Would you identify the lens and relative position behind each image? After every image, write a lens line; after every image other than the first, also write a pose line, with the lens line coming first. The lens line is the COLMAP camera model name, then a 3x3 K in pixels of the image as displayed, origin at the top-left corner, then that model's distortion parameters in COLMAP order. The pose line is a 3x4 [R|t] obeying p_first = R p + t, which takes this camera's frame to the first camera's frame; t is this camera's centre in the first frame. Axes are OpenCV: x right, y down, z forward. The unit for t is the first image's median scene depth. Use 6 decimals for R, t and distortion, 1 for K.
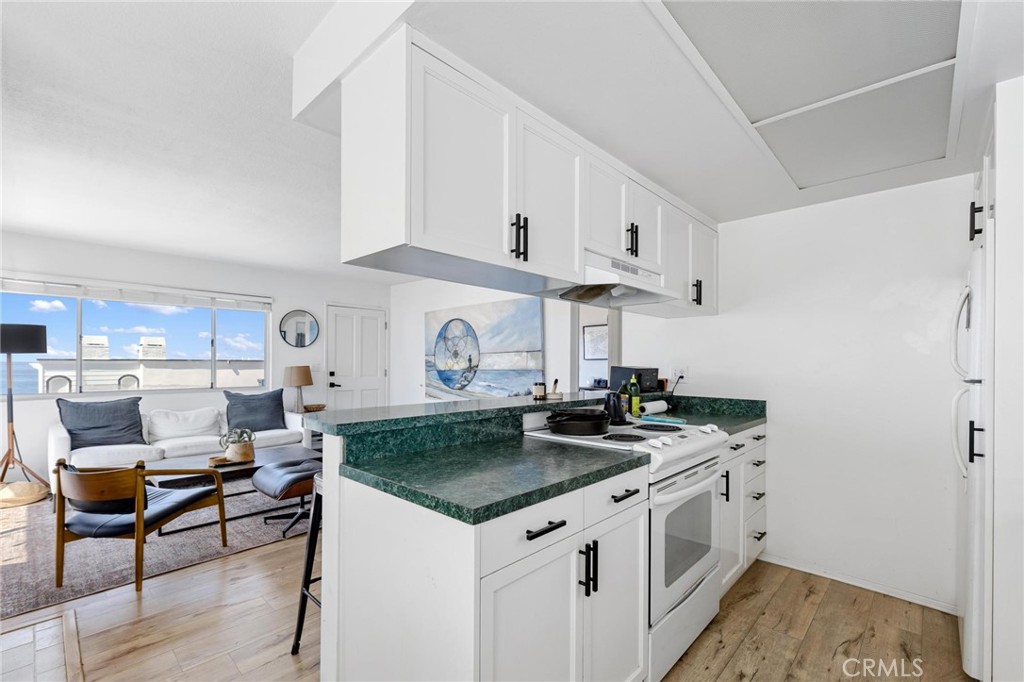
lens RADIAL K [[447.3, 0, 515.9], [0, 447.3, 362.3], [0, 0, 1]] dist [0.013523, -0.000903]
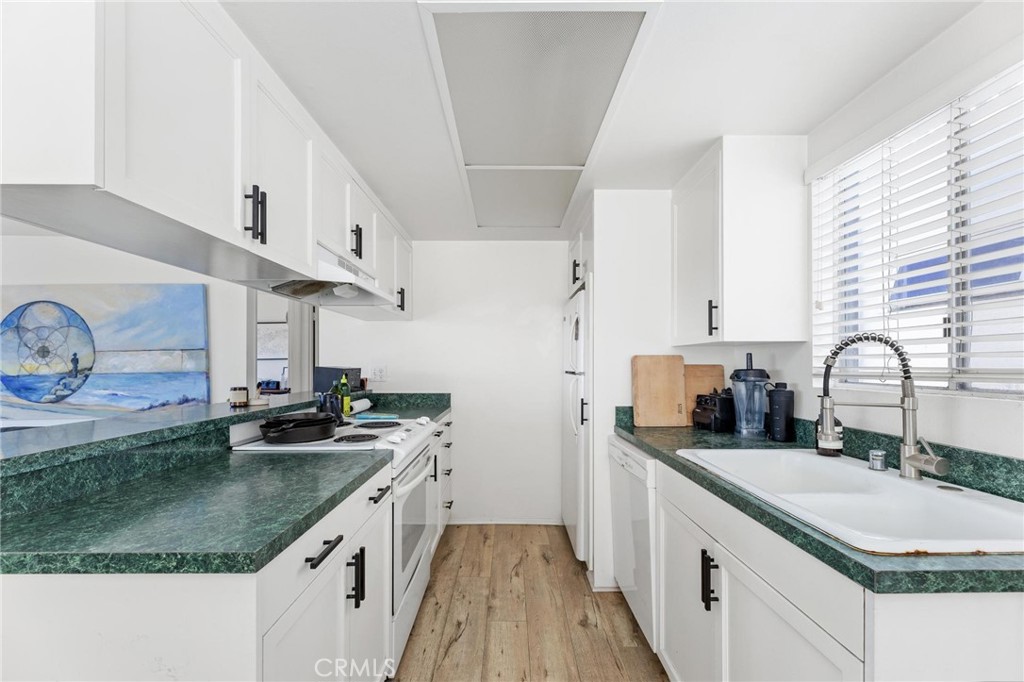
lens RADIAL K [[417.1, 0, 509.7], [0, 417.1, 361.9], [0, 0, 1]] dist [0.011243, -0.001023]
pose [[0.736941, -0.004905, 0.675940, -0.107322], [0.004834, 0.999986, 0.001987, -0.001636], [-0.675940, 0.001804, 0.736954, 0.064917]]
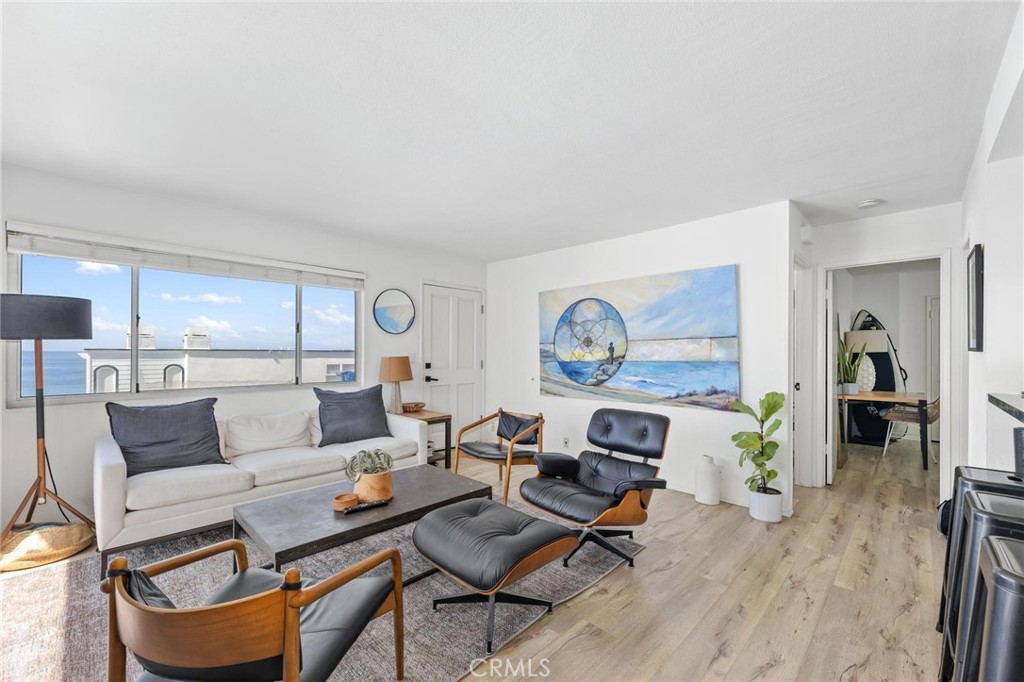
lens RADIAL K [[417.1, 0, 524.8], [0, 417.1, 352.8], [0, 0, 1]] dist [0.011243, -0.001023]
pose [[0.999974, -0.000128, -0.007262, -0.594751], [0.000141, 0.999998, 0.001820, 0.000239], [0.007262, -0.001821, 0.999972, 0.582565]]
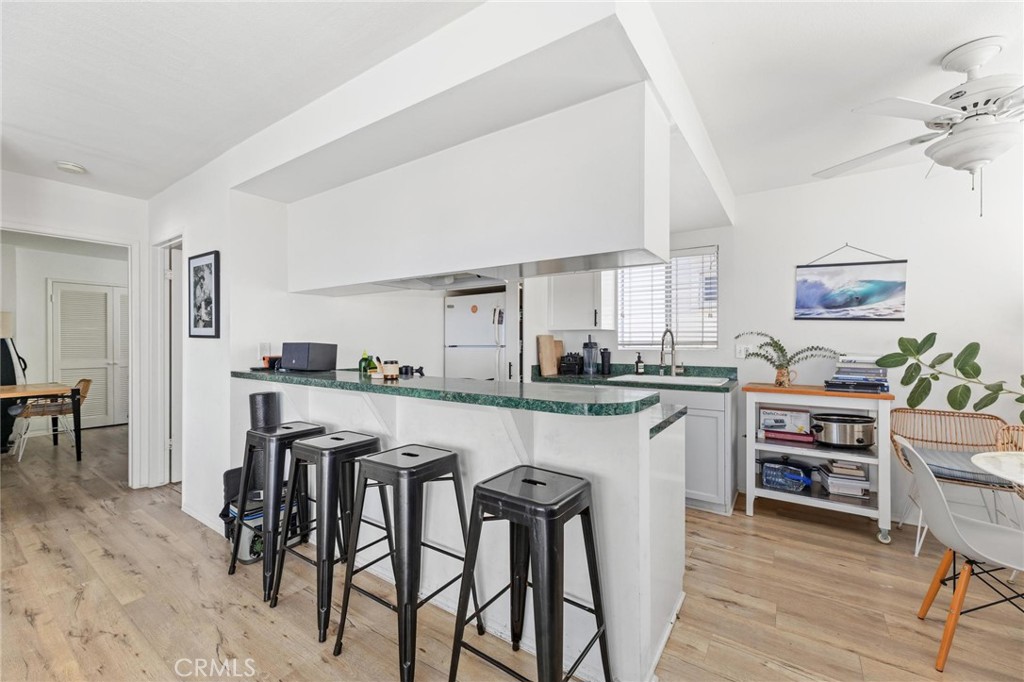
lens RADIAL K [[417.1, 0, 494.7], [0, 417.1, 342.8], [0, 0, 1]] dist [0.011243, -0.001023]
pose [[-0.124739, -0.010619, 0.992133, -0.806192], [-0.000545, 0.999943, 0.010634, -0.000052], [-0.992189, 0.000786, -0.124738, 0.898042]]
